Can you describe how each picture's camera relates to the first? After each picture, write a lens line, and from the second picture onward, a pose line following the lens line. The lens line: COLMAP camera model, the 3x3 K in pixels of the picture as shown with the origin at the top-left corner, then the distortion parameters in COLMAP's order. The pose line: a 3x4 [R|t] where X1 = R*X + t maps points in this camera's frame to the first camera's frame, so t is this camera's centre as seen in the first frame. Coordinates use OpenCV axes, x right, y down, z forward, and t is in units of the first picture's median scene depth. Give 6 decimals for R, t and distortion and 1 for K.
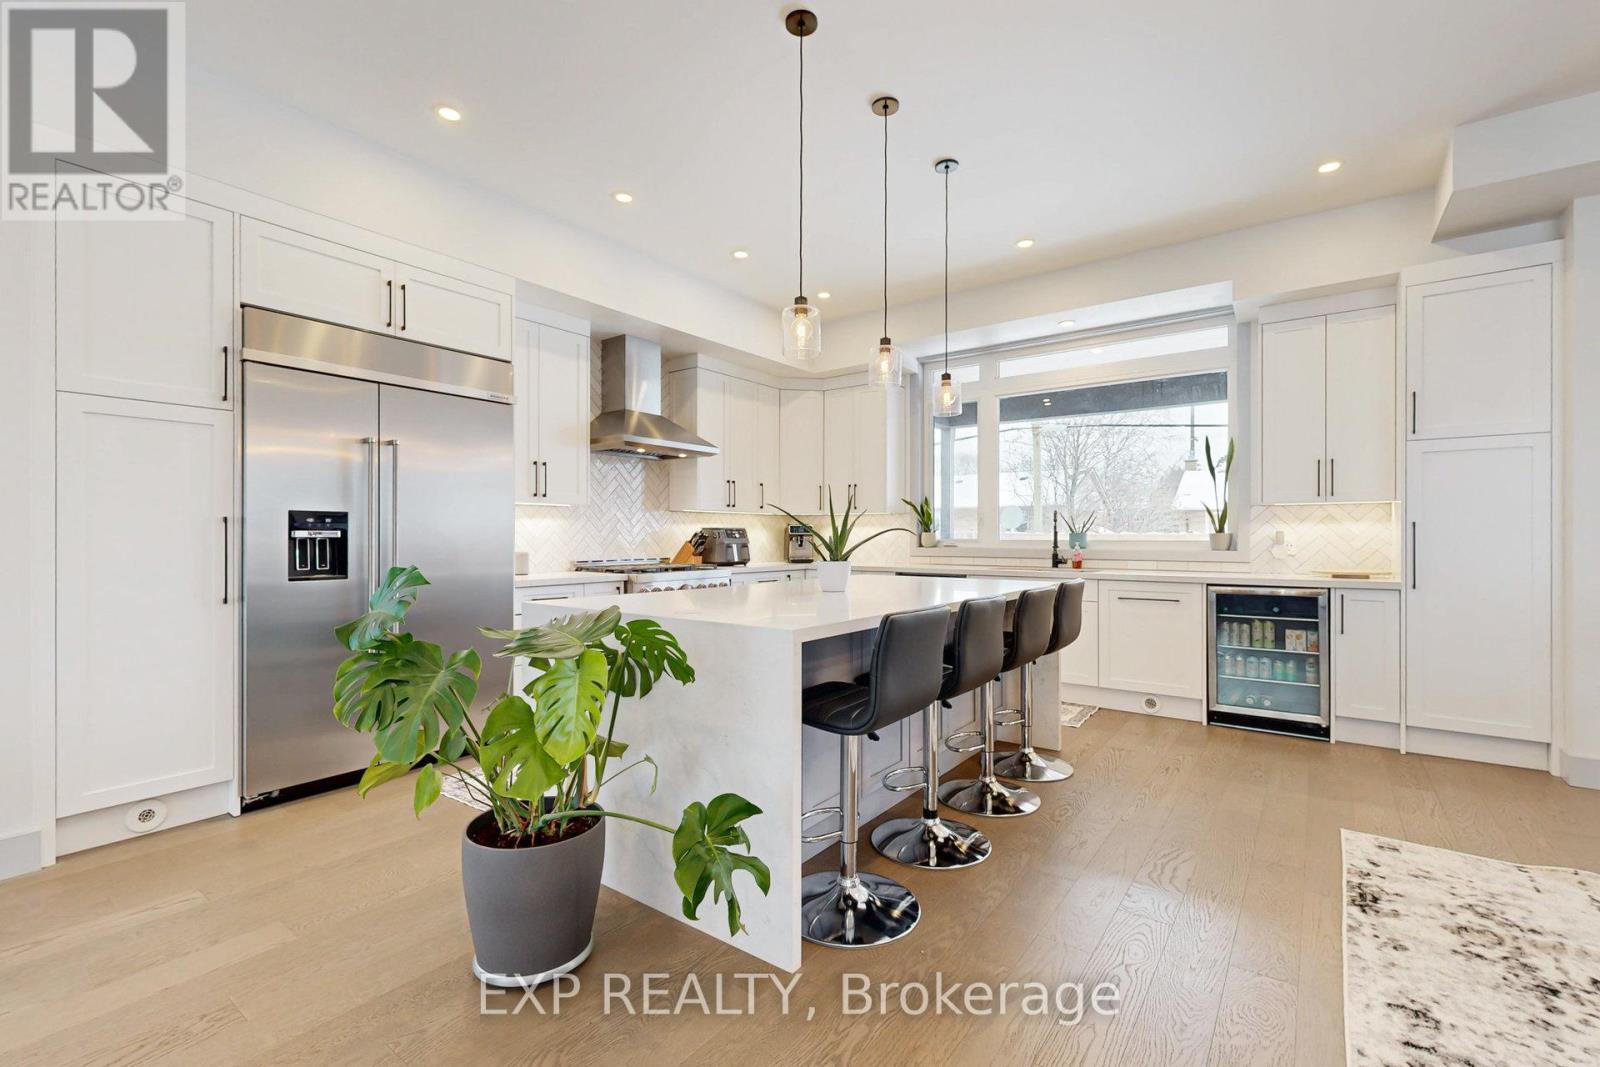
lens RADIAL K [[696.8, 0, 806.6], [0, 696.8, 539.5], [0, 0, 1]] dist [-0.003691, 0.000485]
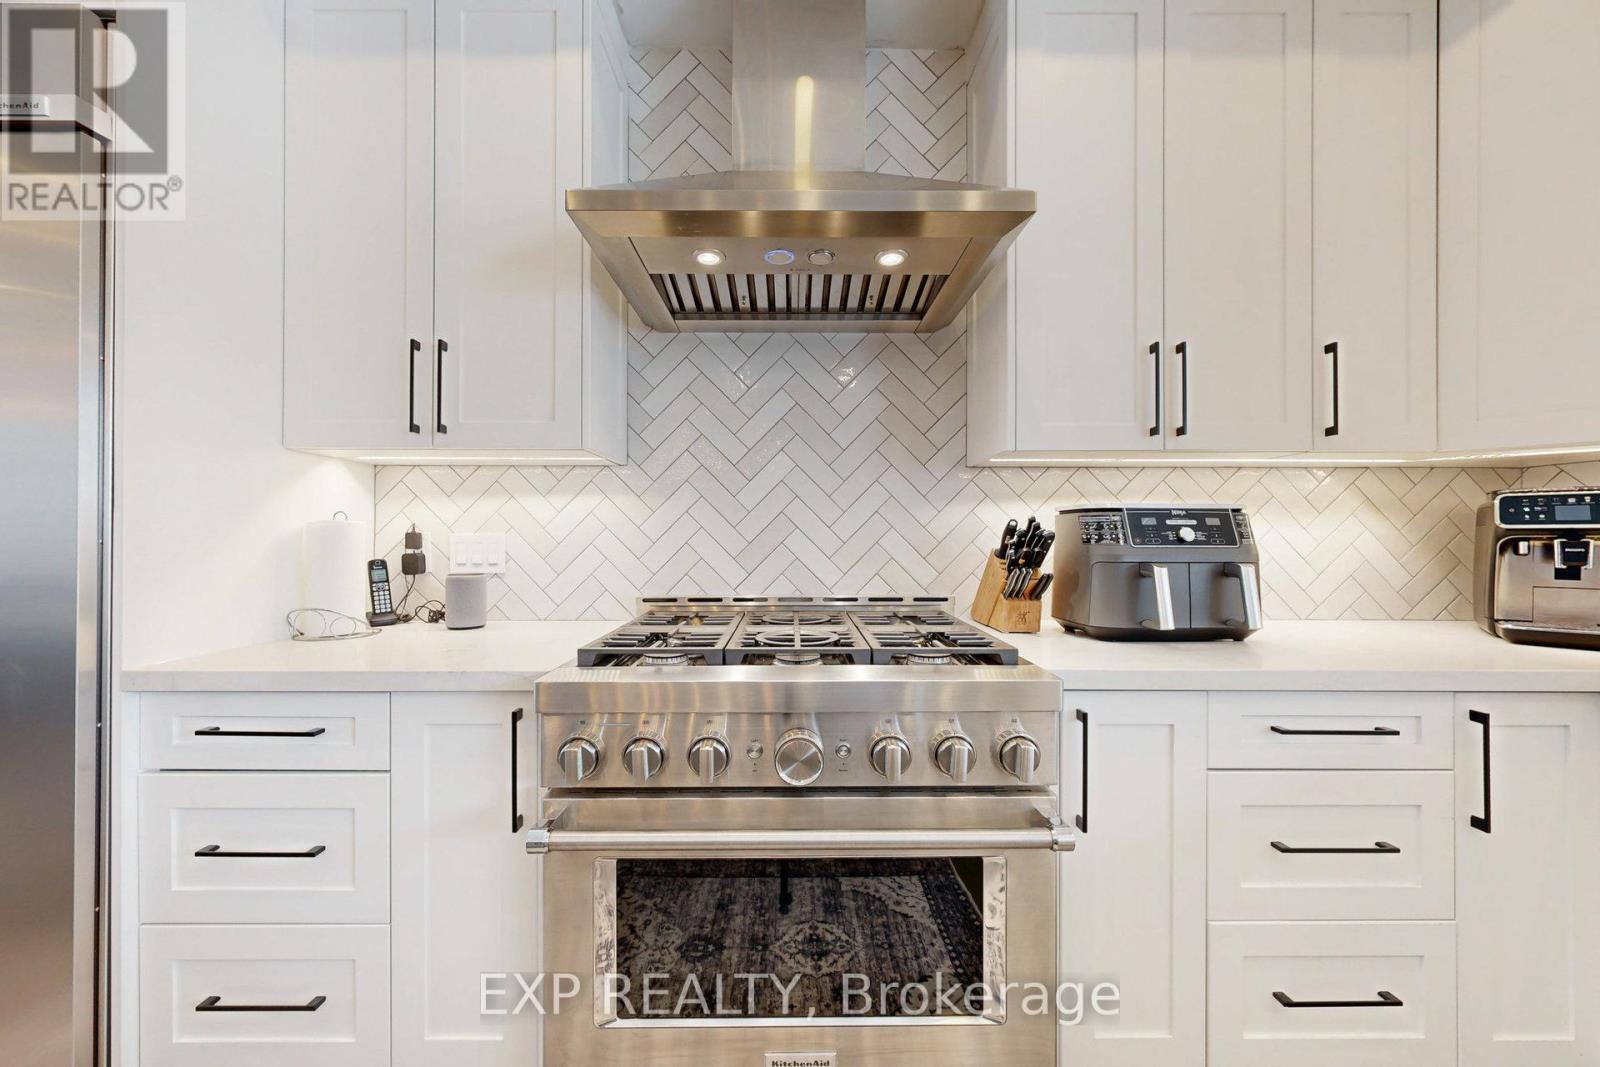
lens RADIAL K [[582.4, 0, 795.9], [0, 582.4, 541.1], [0, 0, 1]] dist [-0.000169, -0.000024]
pose [[0.596569, 0.004375, -0.802550, -0.010414], [-0.004096, 0.999989, 0.002408, -0.004423], [0.802551, 0.001851, 0.596580, 1.037682]]
